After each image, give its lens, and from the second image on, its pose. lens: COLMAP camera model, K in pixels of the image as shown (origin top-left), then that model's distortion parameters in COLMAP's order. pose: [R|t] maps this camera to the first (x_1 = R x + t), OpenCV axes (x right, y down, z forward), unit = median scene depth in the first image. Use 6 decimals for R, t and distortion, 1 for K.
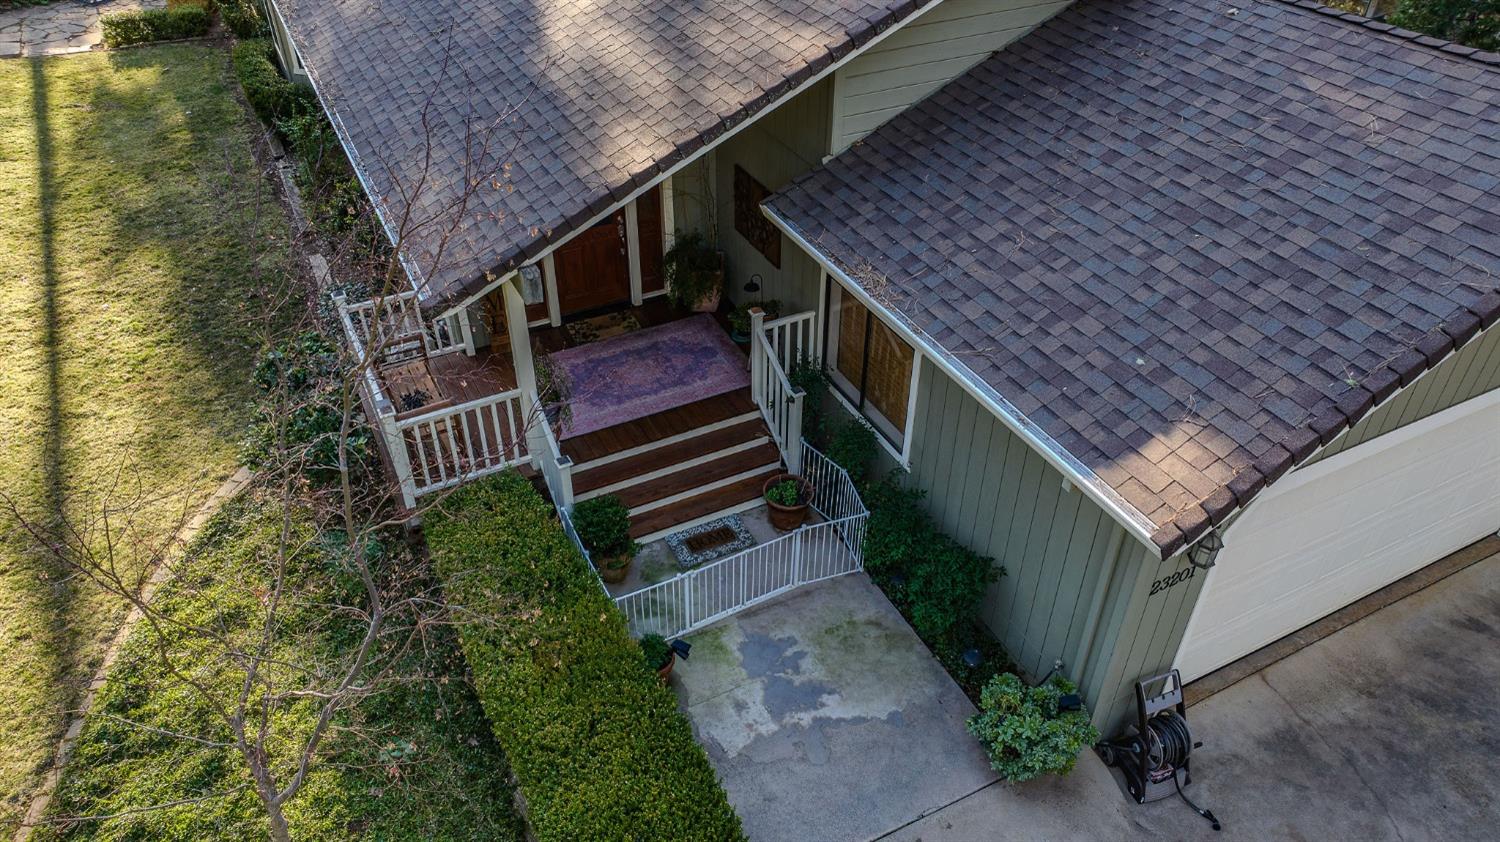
lens RADIAL K [[1054.1, 0, 749.7], [0, 1054.1, 421.1], [0, 0, 1]] dist [-0.000591, -0.011105]
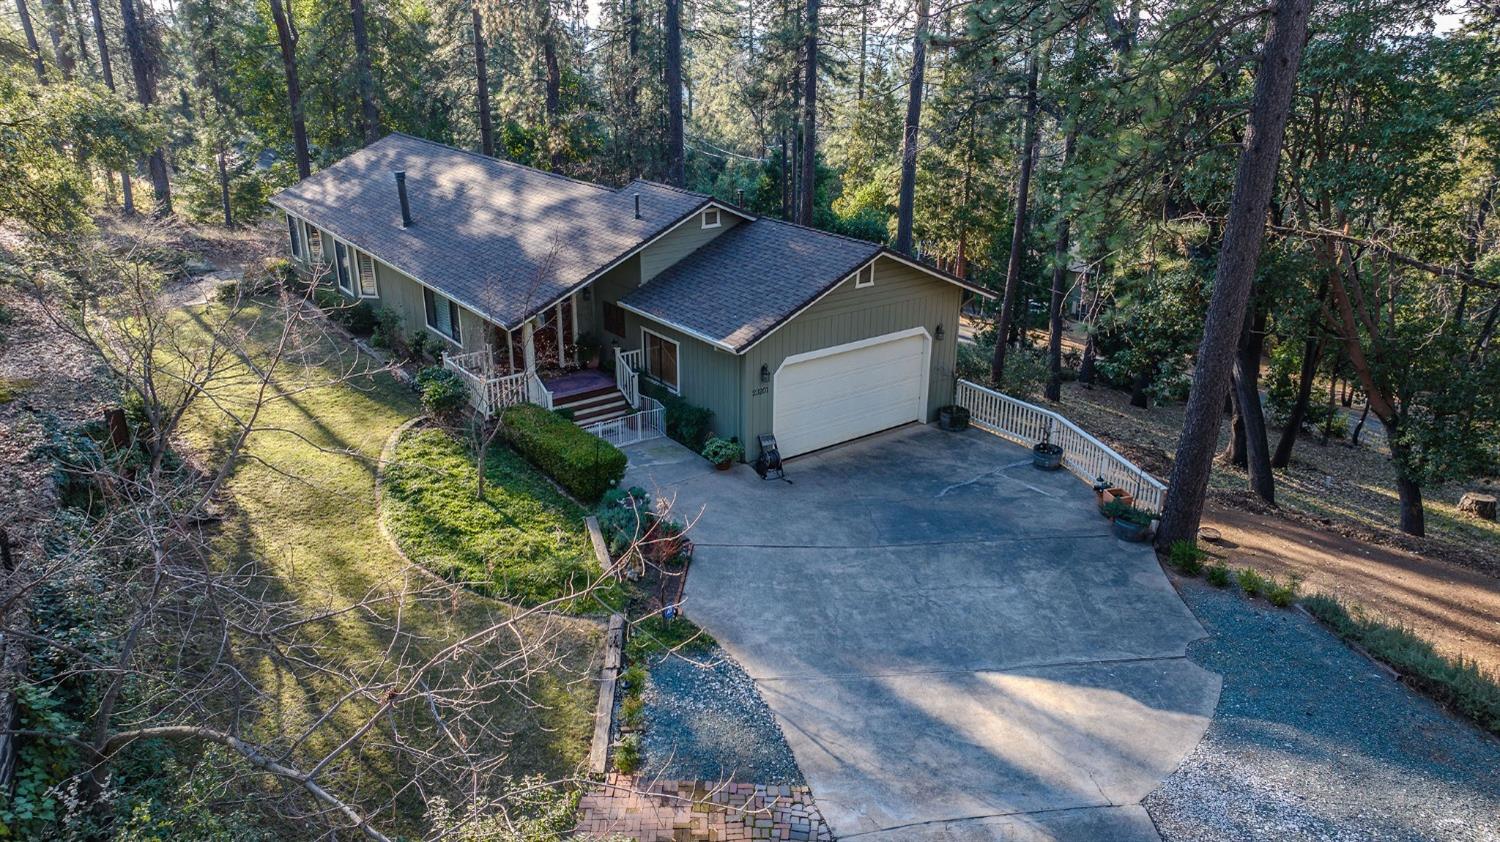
lens RADIAL K [[1054.1, 0, 749.9], [0, 1054.1, 407.8], [0, 0, 1]] dist [-0.000591, -0.011105]
pose [[0.985102, -0.058905, 0.161565, -0.108007], [0.102781, 0.954913, -0.278528, 0.859775], [-0.137874, 0.290984, 0.946741, -1.561122]]
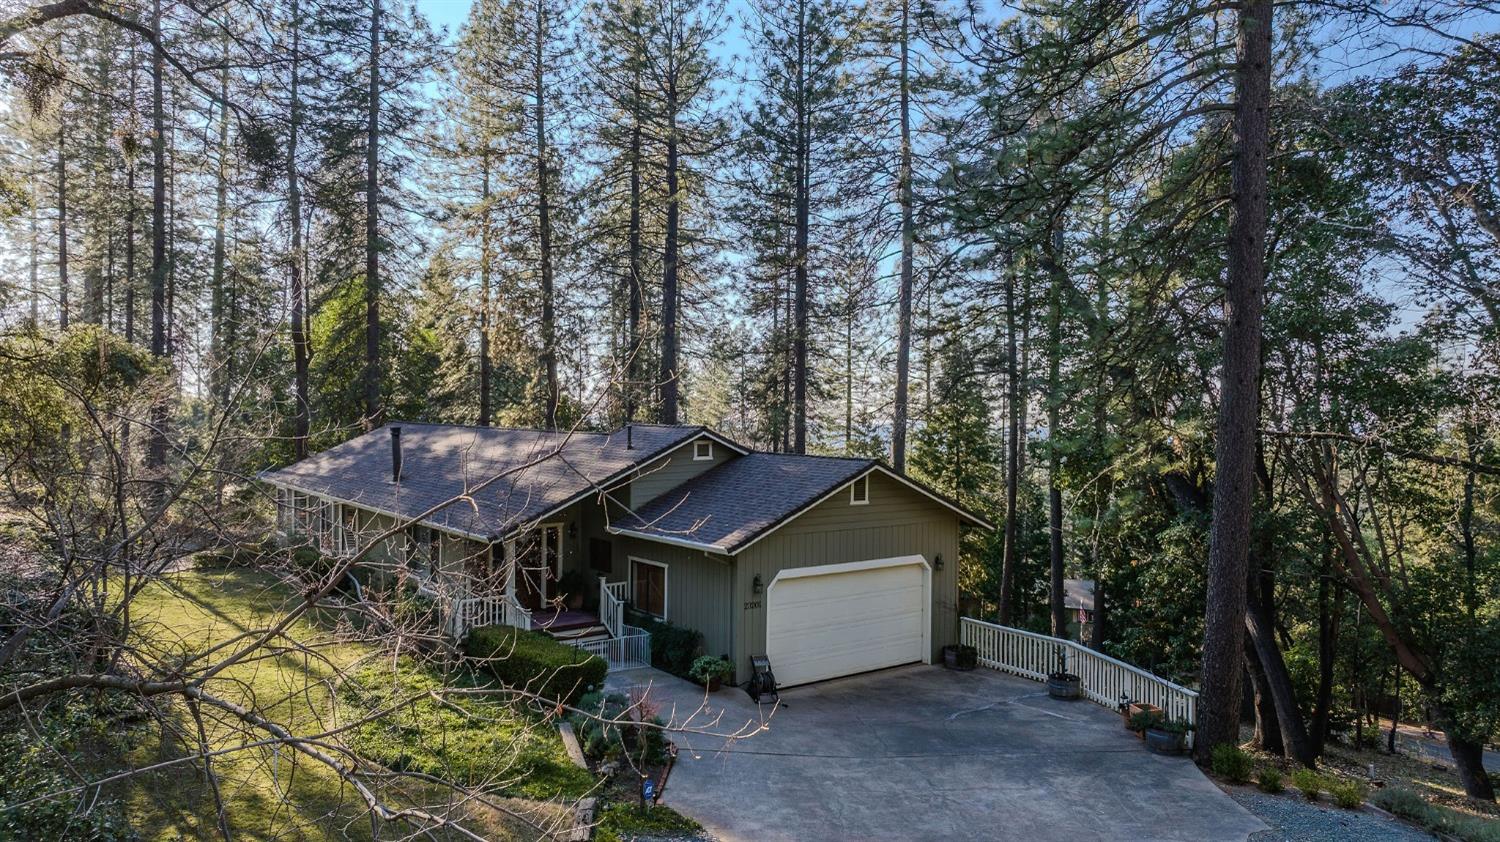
lens RADIAL K [[1054.1, 0, 751.2], [0, 1054.1, 415.6], [0, 0, 1]] dist [-0.000591, -0.011105]
pose [[0.983538, 0.002630, 0.180684, -0.107181], [0.106027, 0.801286, -0.588812, 1.178143], [-0.146328, 0.598276, 0.787816, -1.313439]]
